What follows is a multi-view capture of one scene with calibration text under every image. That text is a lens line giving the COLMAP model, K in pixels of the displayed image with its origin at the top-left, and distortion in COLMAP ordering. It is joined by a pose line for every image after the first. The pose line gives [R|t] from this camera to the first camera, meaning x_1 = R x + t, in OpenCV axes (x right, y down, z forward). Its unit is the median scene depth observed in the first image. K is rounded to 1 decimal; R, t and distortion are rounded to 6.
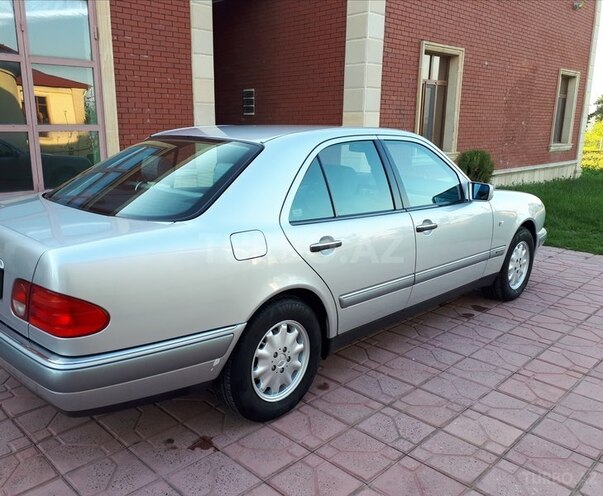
lens RADIAL K [[493.2, 0, 299.6], [0, 493.2, 244.7], [0, 0, 1]] dist [0.003467, 0.002306]
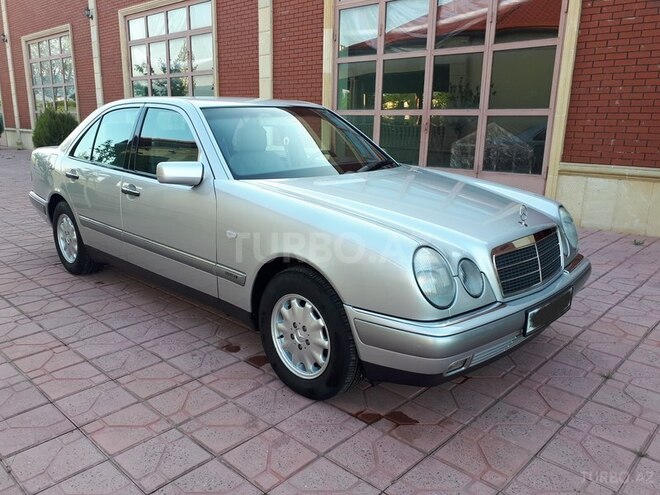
lens RADIAL K [[516.9, 0, 327.9], [0, 516.9, 250.6], [0, 0, 1]] dist [0.020996, -0.022902]
pose [[0.062620, 0.247081, -0.966969, 1.246183], [-0.232996, 0.945718, 0.226562, -0.247231], [0.970460, 0.211112, 0.116790, 1.167956]]
